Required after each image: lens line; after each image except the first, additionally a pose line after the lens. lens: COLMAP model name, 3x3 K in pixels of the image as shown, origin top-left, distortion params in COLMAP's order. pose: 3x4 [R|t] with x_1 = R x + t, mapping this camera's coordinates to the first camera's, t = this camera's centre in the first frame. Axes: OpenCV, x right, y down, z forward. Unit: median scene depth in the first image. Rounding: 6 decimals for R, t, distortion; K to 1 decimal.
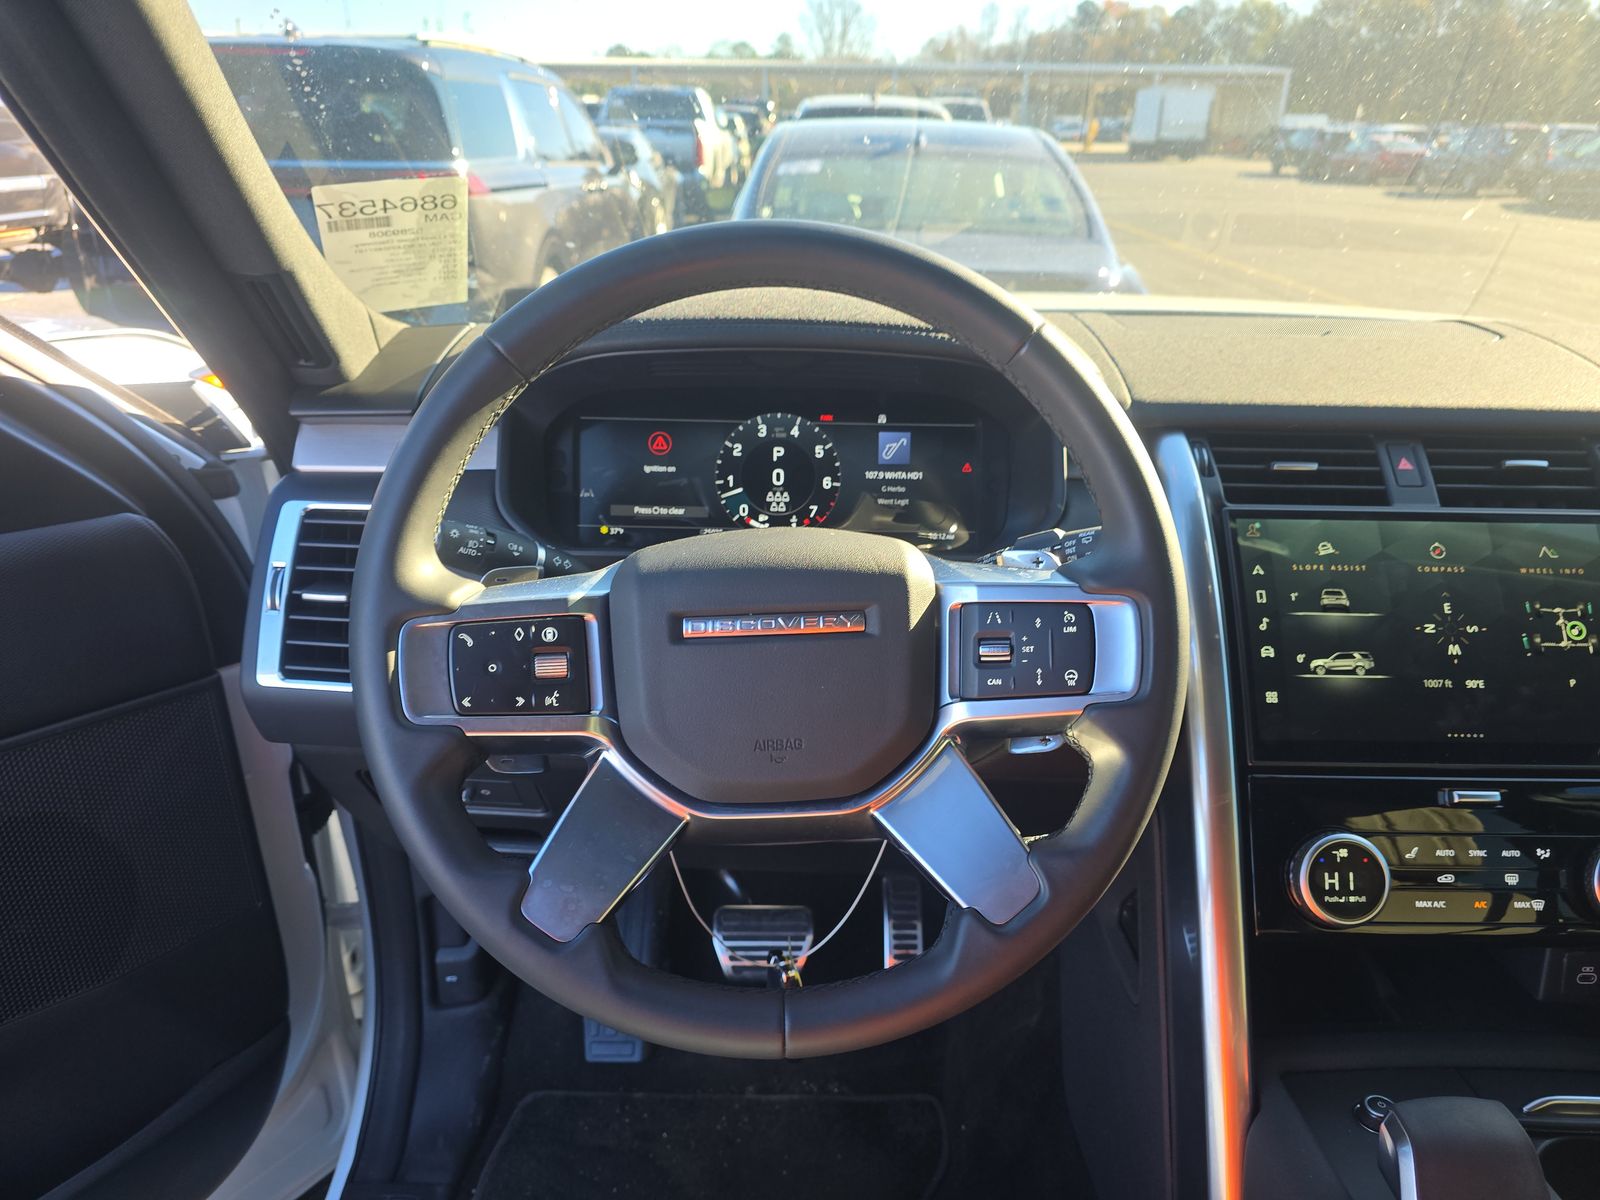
lens RADIAL K [[1095.0, 0, 791.4], [0, 1095.0, 611.0], [0, 0, 1]] dist [0.043592, -0.043289]
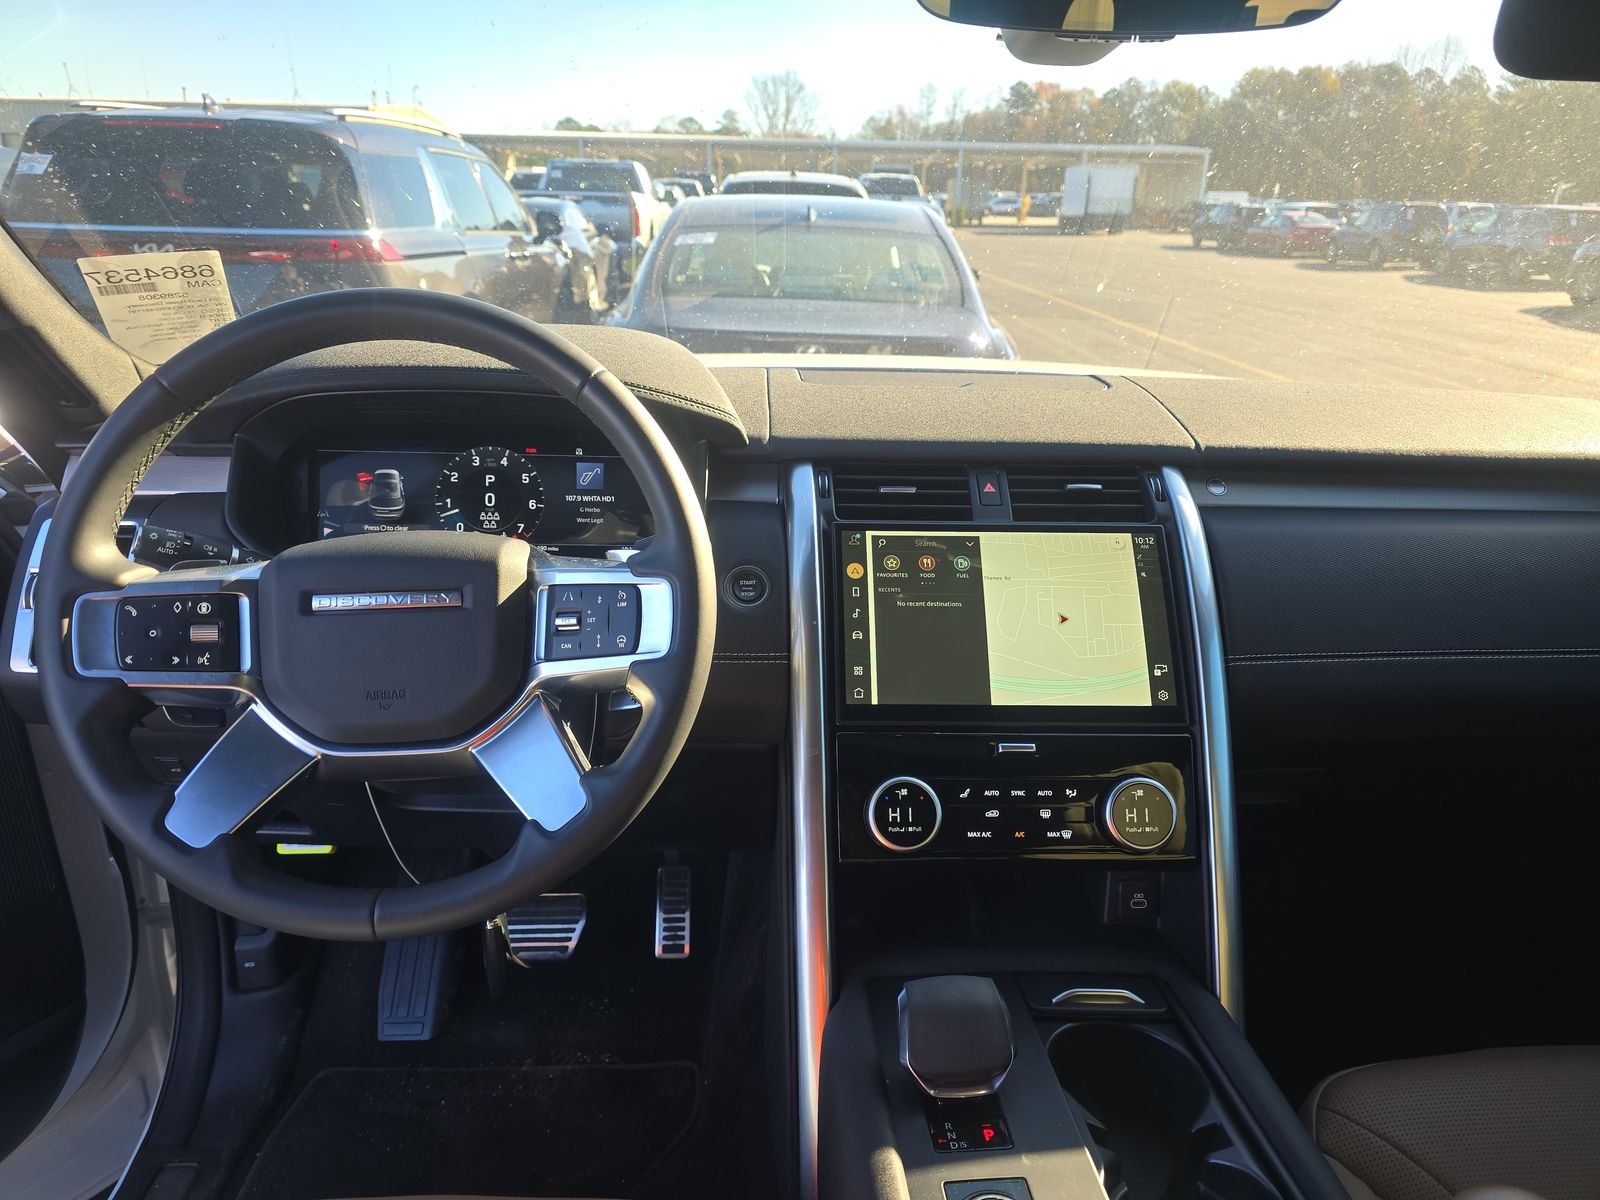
lens RADIAL K [[1095.0, 0, 801.9], [0, 1095.0, 615.3], [0, 0, 1]] dist [0.043592, -0.043289]
pose [[0.998966, -0.007928, 0.044769, 0.243019], [0.010217, 0.998639, -0.051147, 0.059749], [-0.044302, 0.051551, 0.997687, -0.175906]]
